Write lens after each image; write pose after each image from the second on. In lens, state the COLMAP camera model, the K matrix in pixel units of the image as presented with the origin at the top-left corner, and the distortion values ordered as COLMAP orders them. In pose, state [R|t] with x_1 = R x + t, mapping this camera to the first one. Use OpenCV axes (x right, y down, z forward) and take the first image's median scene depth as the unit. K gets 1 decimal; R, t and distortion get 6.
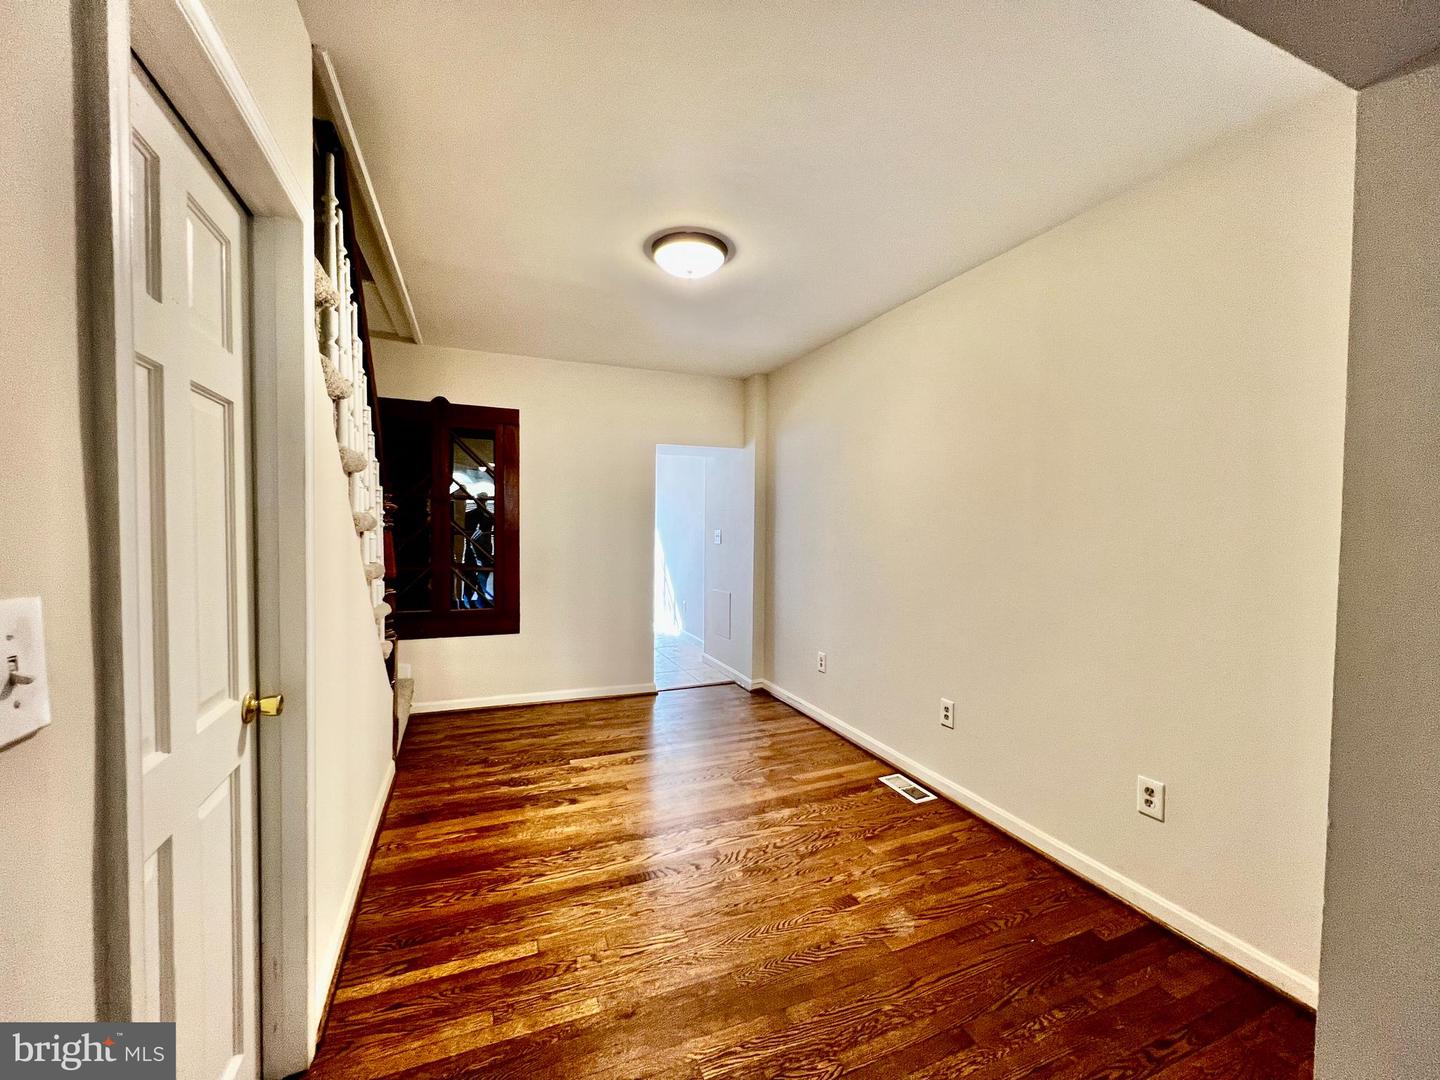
lens RADIAL K [[583.5, 0, 719.3], [0, 583.5, 540.0], [0, 0, 1]] dist [-0.001414, 0.000108]
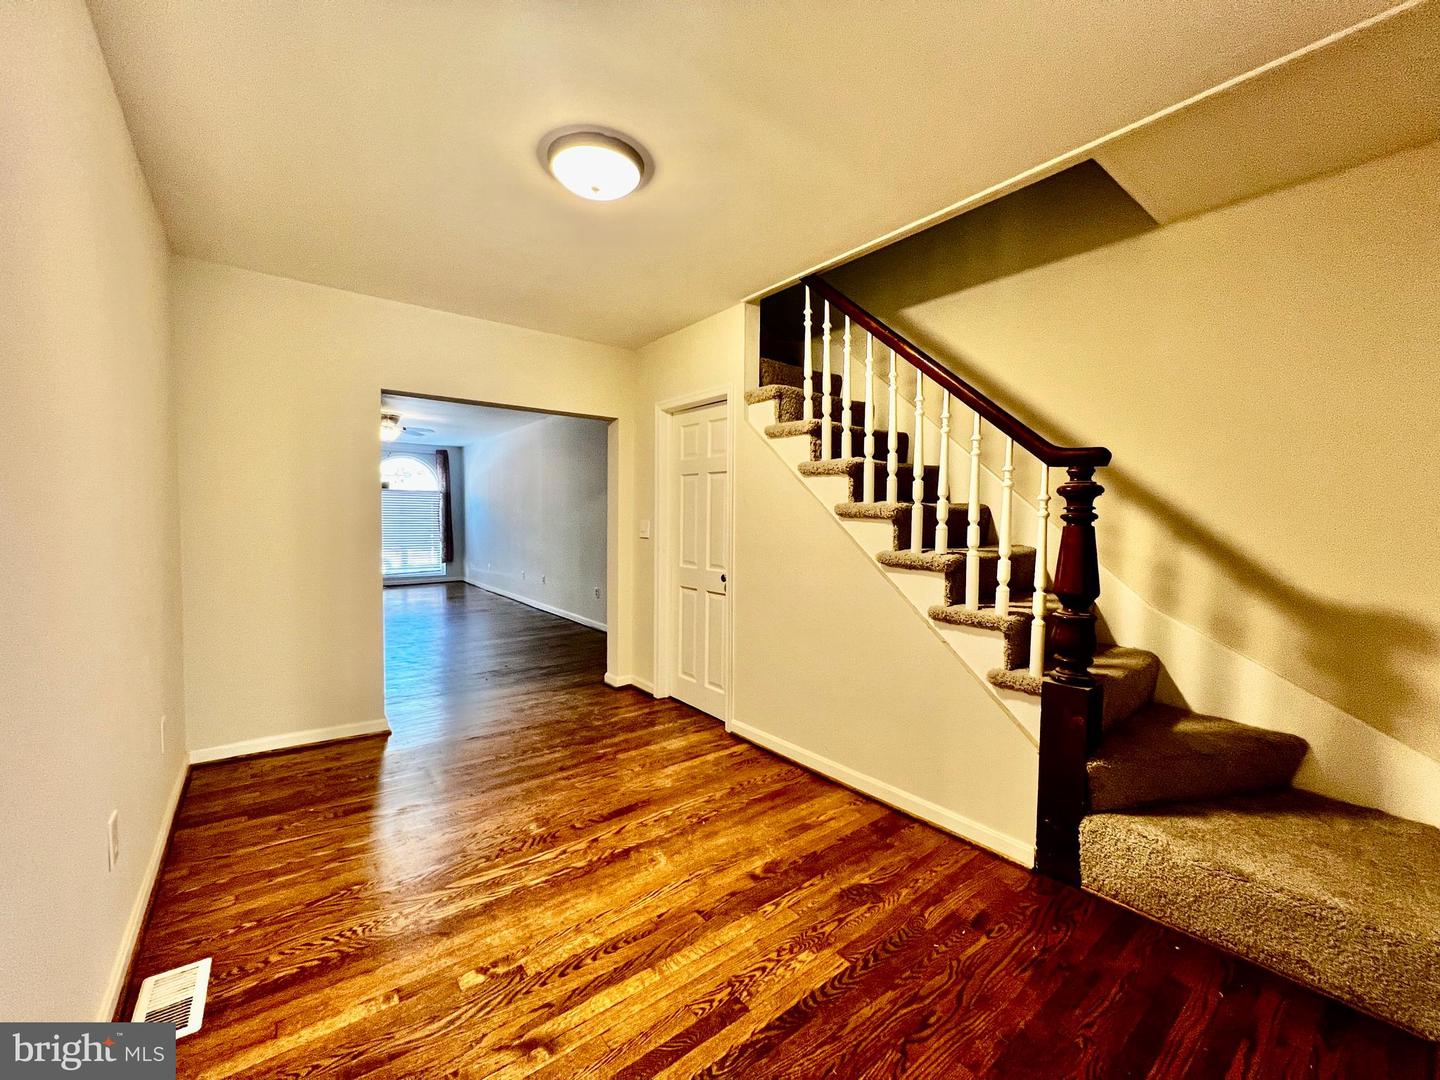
lens RADIAL K [[583.5, 0, 719.5], [0, 583.5, 539.3], [0, 0, 1]] dist [-0.001414, 0.000108]
pose [[-0.963132, -0.009821, -0.268849, -0.002472], [-0.028446, 0.997449, 0.065471, -0.032953], [0.267520, 0.070705, -0.960955, 1.717378]]
